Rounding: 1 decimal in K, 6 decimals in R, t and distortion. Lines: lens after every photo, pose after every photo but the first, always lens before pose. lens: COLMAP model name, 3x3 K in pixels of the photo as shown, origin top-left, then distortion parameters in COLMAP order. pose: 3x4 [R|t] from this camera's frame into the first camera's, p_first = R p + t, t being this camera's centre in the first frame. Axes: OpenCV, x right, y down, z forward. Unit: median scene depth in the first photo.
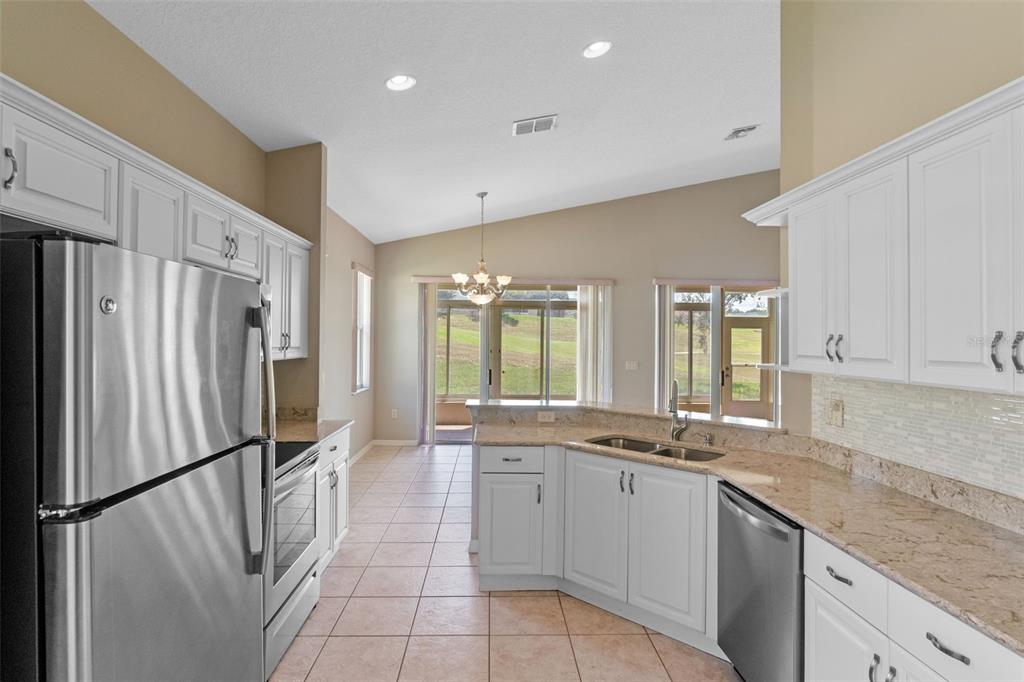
lens RADIAL K [[526.3, 0, 512.0], [0, 526.3, 338.7], [0, 0, 1]] dist [-0.004059, 0.000075]
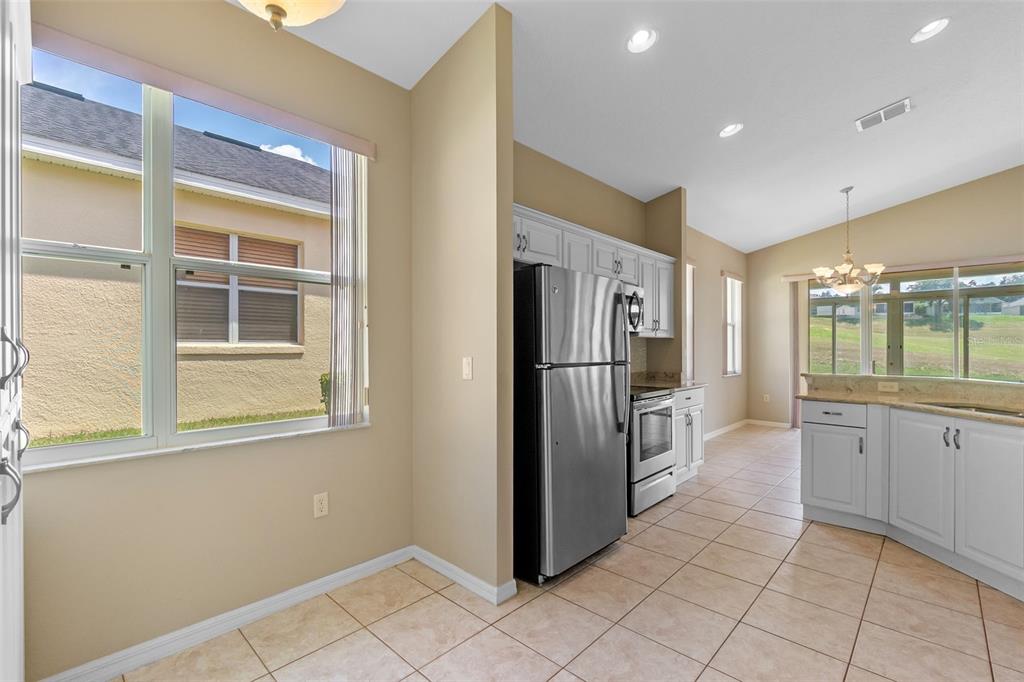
lens RADIAL K [[452.8, 0, 510.4], [0, 452.8, 345.0], [0, 0, 1]] dist [-0.002209, 0.000434]
pose [[0.706129, -0.016872, -0.707882, 0.212425], [0.013391, 0.999855, -0.010474, 0.075650], [0.707956, -0.002083, 0.706253, -0.238144]]
